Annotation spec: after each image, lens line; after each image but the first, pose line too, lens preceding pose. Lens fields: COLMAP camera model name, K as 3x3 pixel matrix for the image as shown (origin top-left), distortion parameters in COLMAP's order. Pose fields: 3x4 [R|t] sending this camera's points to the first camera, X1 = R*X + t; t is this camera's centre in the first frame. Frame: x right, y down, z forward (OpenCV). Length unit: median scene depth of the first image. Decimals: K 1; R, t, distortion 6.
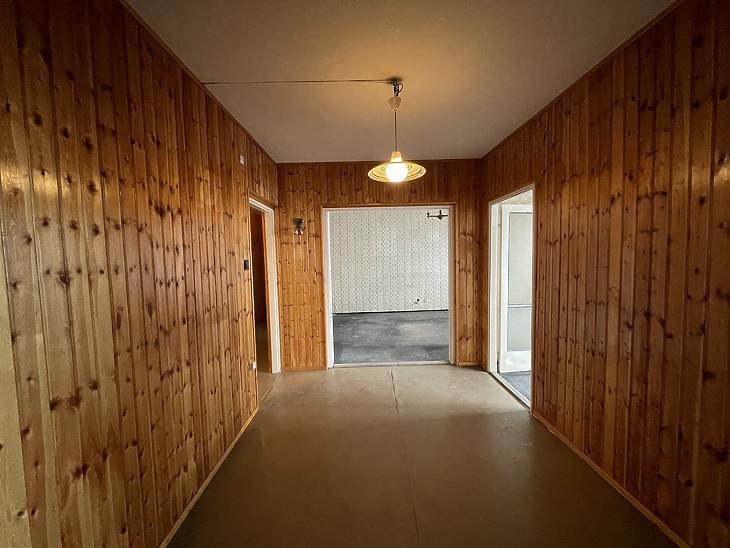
lens RADIAL K [[296.0, 0, 365.0], [0, 296.0, 274.0], [0, 0, 1]] dist [-0.000259, 0.000048]
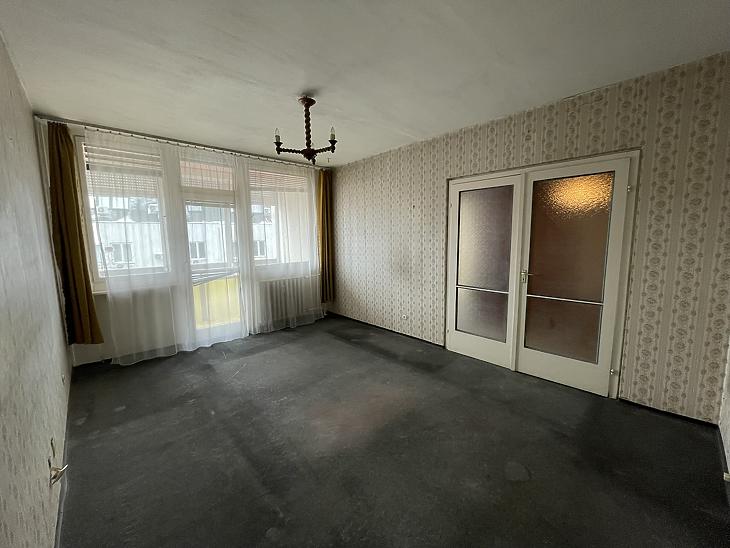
lens RADIAL K [[296.0, 0, 365.0], [0, 296.0, 274.0], [0, 0, 1]] dist [-0.000259, 0.000048]
pose [[-0.678321, -0.060512, 0.732270, -0.180624], [0.073202, 0.986079, 0.149295, -0.090739], [-0.731110, 0.154874, -0.664449, 1.555964]]
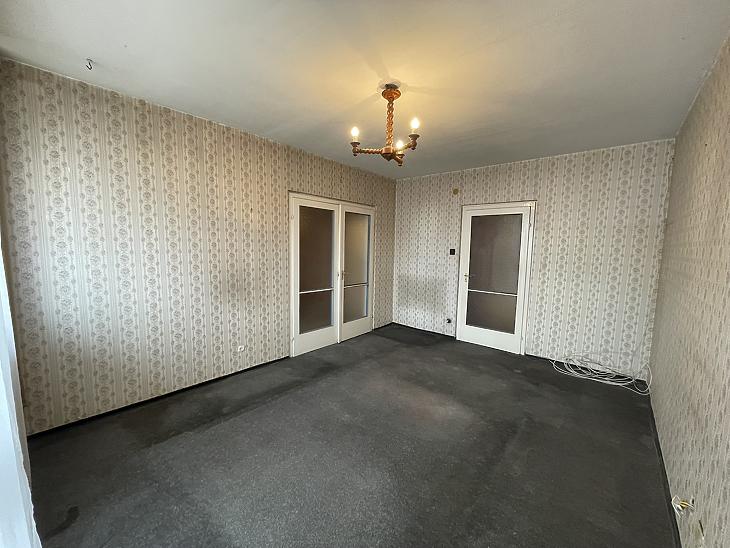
lens RADIAL K [[296.0, 0, 365.0], [0, 296.0, 274.0], [0, 0, 1]] dist [-0.000259, 0.000048]
pose [[-0.659941, 0.081857, -0.746845, 0.721552], [-0.049745, 0.987105, 0.152147, -0.114203], [0.749669, 0.137560, -0.647359, 1.539496]]
